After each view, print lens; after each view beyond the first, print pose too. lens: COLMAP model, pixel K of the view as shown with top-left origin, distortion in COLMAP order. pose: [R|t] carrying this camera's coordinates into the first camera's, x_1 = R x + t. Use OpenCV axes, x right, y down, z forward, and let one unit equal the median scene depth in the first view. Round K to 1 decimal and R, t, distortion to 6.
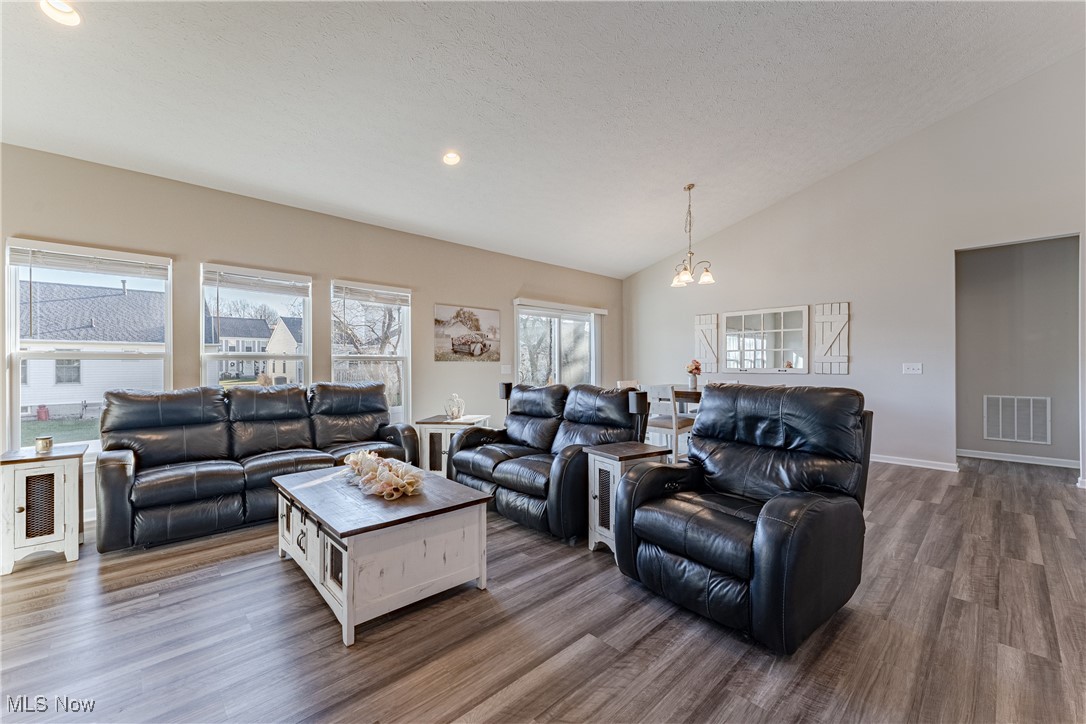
lens RADIAL K [[433.8, 0, 549.0], [0, 433.8, 364.6], [0, 0, 1]] dist [0.001986, 0.000261]
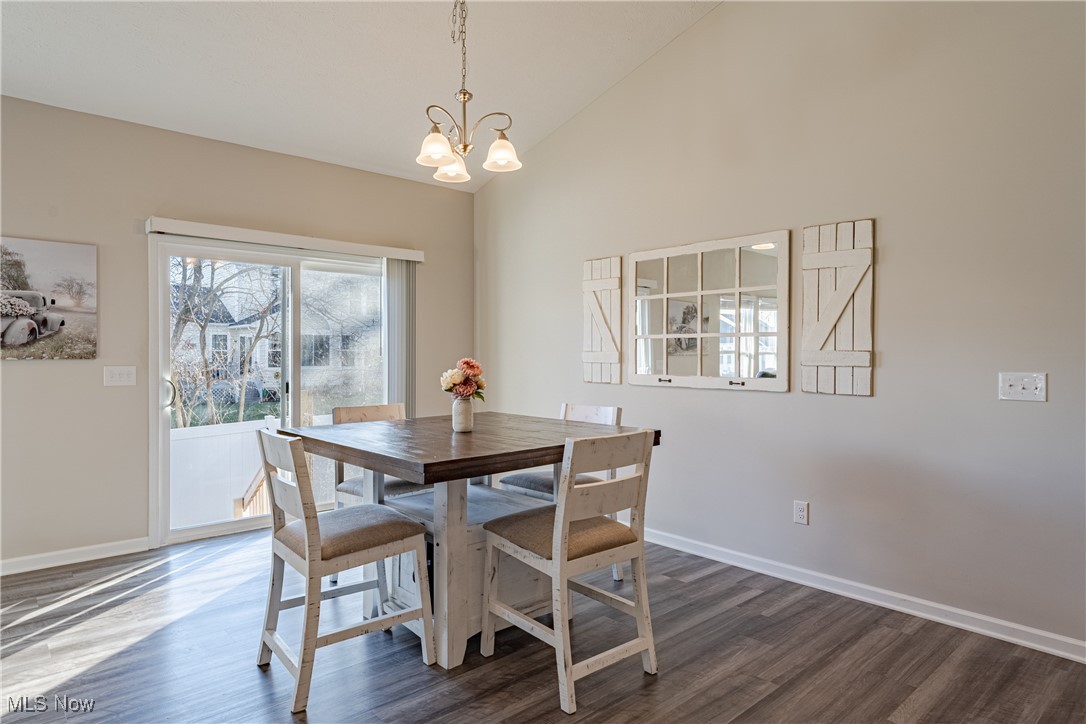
lens RADIAL K [[641.1, 0, 542.7], [0, 641.1, 357.4], [0, 0, 1]] dist [0.000197, 0.000027]
pose [[0.999577, 0.004814, -0.028684, 0.376566], [-0.004696, 0.999980, 0.004184, -0.014306], [0.028703, -0.004047, 0.999580, 0.372170]]
